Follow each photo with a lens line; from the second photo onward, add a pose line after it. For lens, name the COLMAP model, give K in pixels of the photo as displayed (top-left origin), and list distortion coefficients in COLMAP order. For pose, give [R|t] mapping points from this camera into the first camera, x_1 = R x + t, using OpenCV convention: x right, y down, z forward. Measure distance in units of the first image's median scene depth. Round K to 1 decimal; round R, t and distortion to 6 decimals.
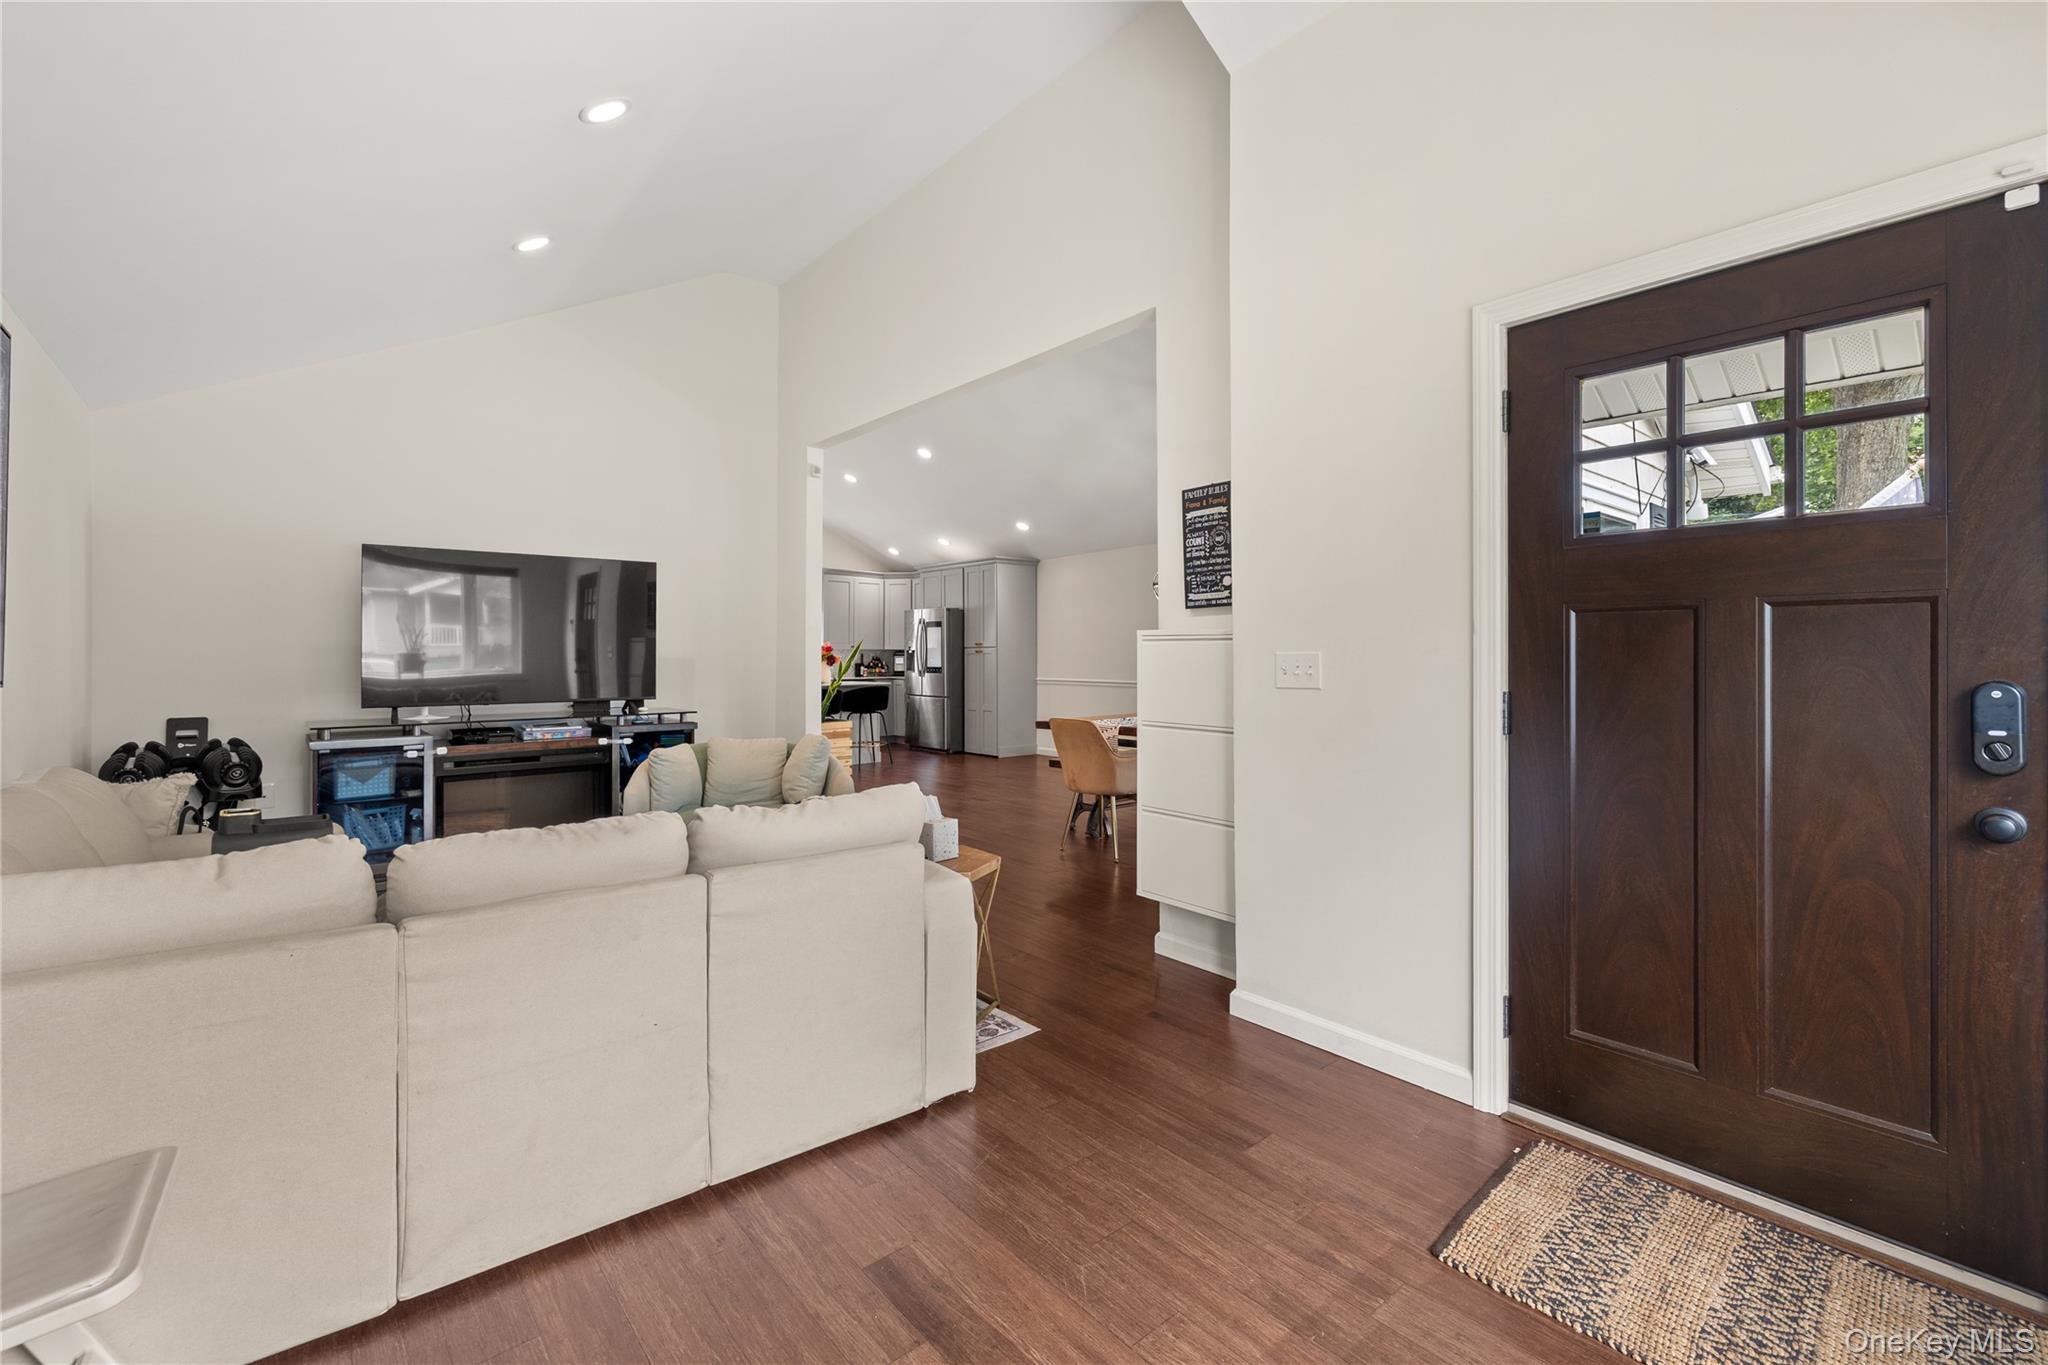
lens RADIAL K [[860.5, 0, 1017.0], [0, 860.5, 668.5], [0, 0, 1]] dist [0.000280, -0.000239]
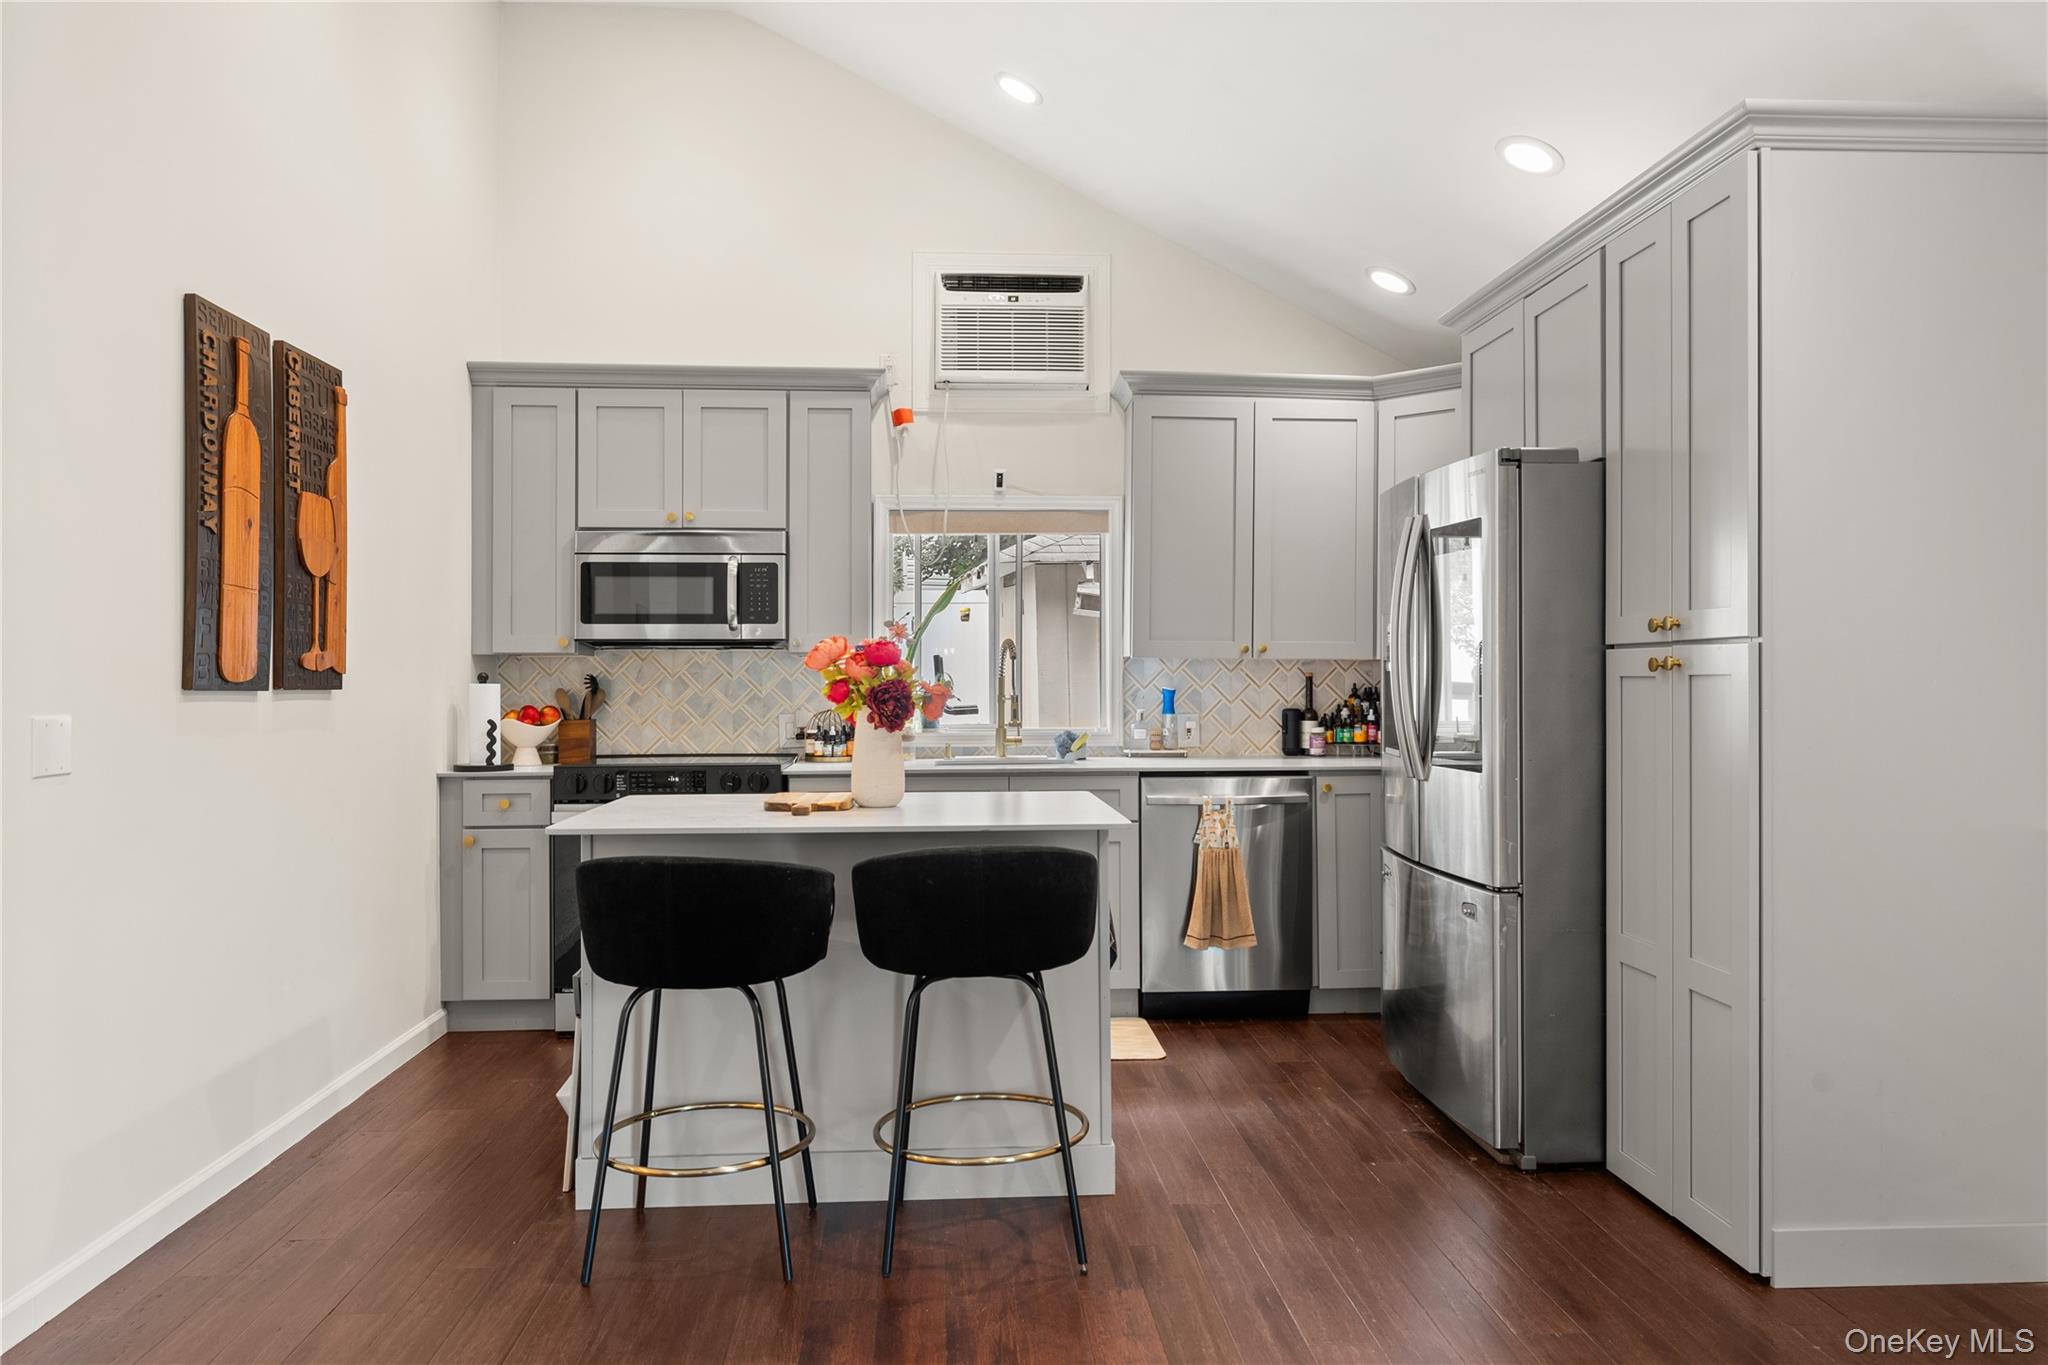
lens RADIAL K [[1412.0, 0, 1014.7], [0, 1412.0, 673.7], [0, 0, 1]] dist [-0.006362, -0.001107]
pose [[0.801502, -0.001189, -0.597991, 0.023097], [-0.009031, 0.999860, -0.014094, -0.011769], [0.597924, 0.016697, 0.801379, 0.651476]]
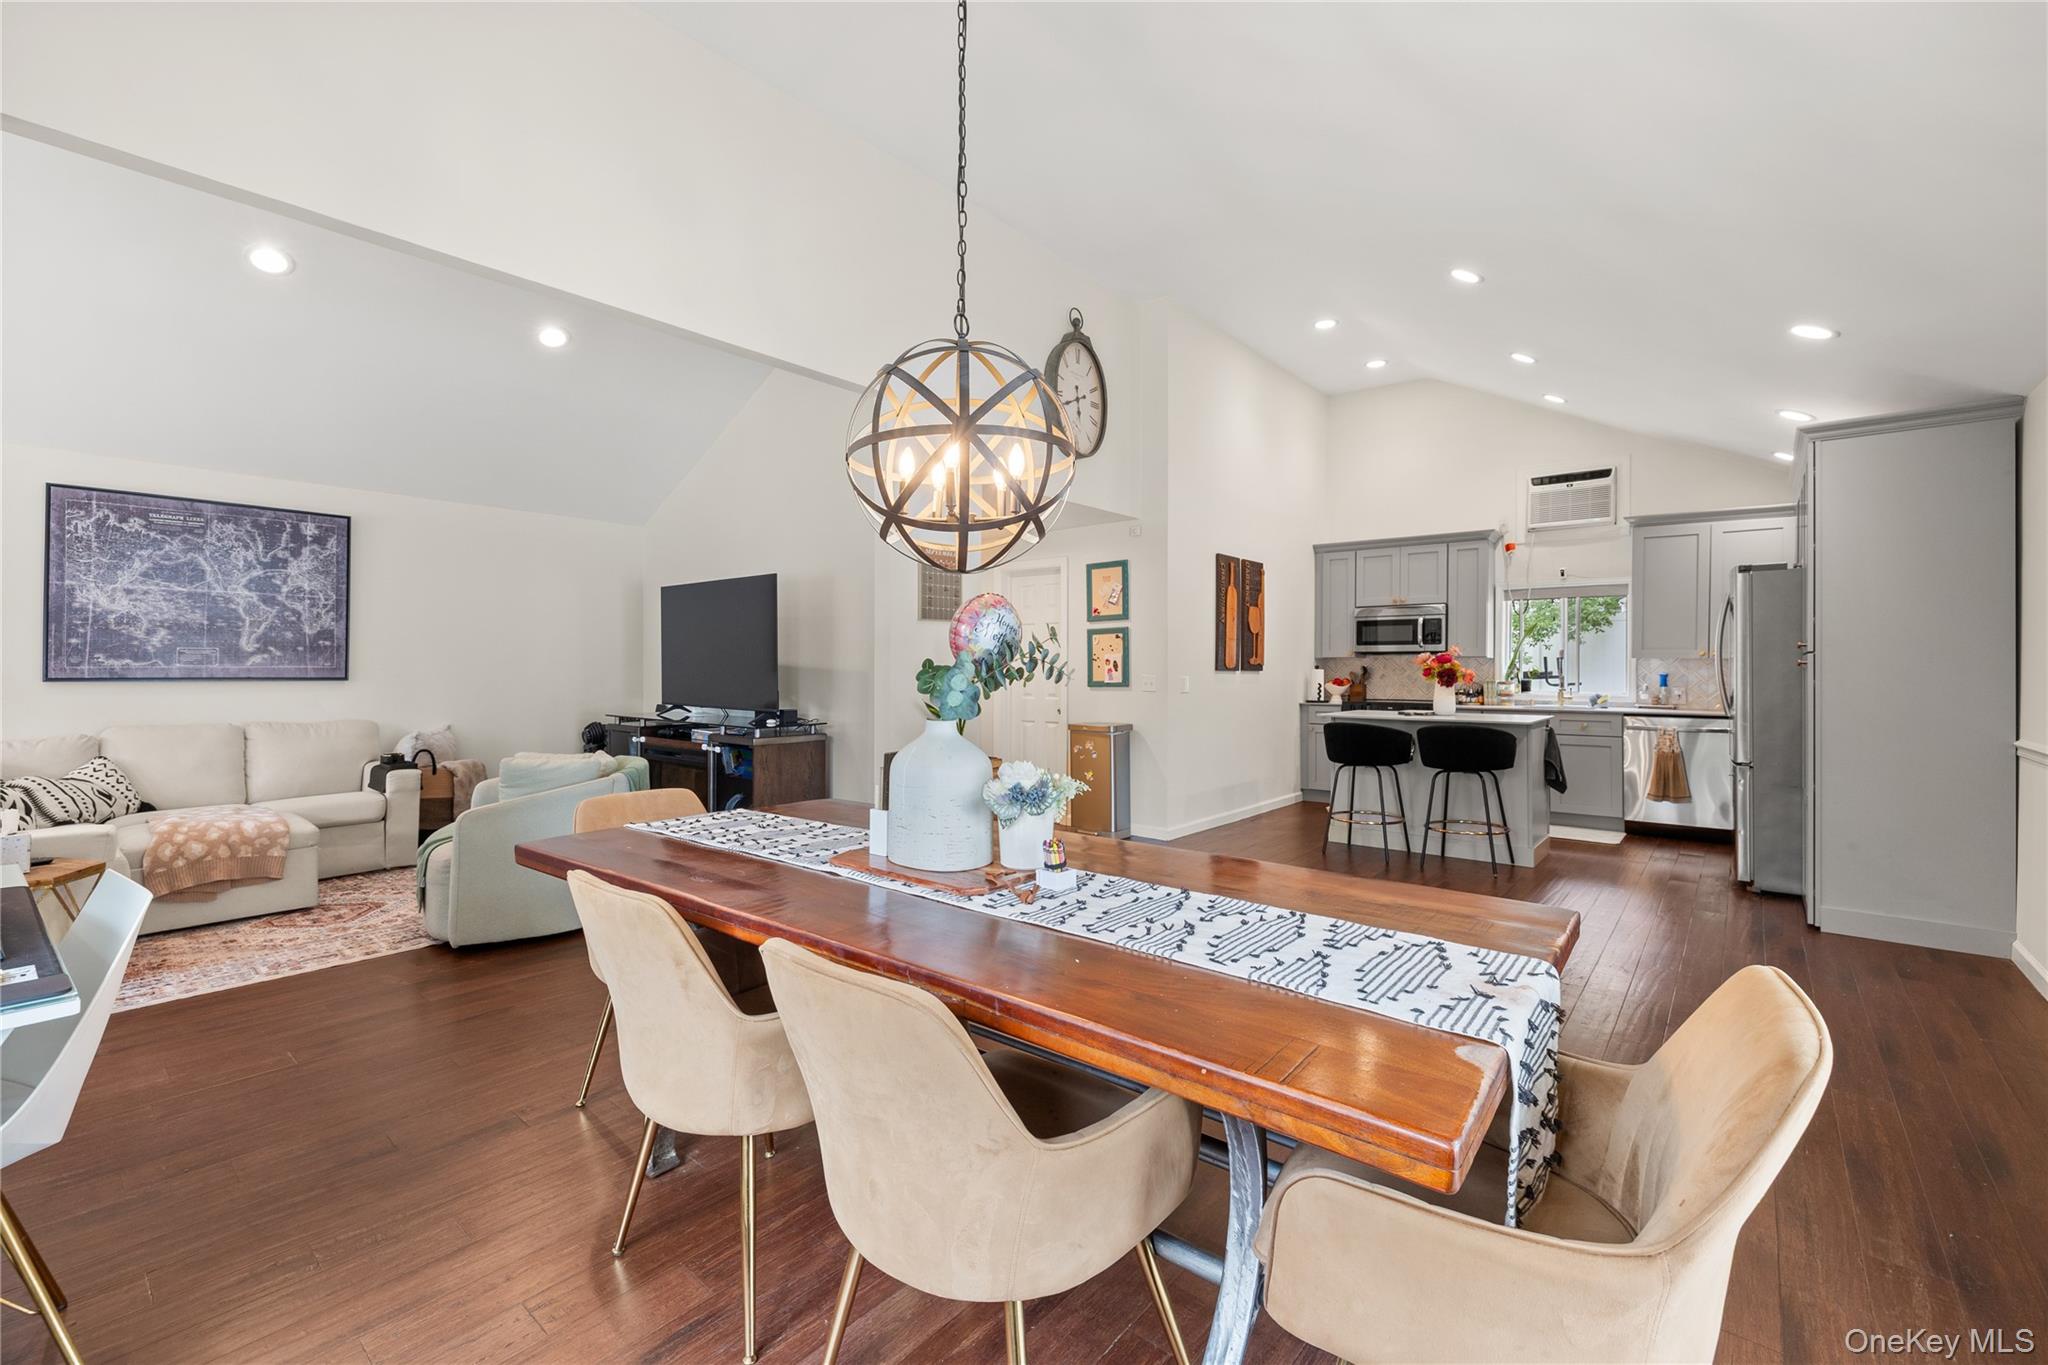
lens RADIAL K [[860.5, 0, 1017.0], [0, 860.5, 668.5], [0, 0, 1]] dist [0.000280, -0.000239]
pose [[0.170877, 0.003698, -0.985285, 0.289690], [-0.017764, 0.999842, 0.000672, -0.010037], [0.985132, 0.017388, 0.170916, 0.538422]]
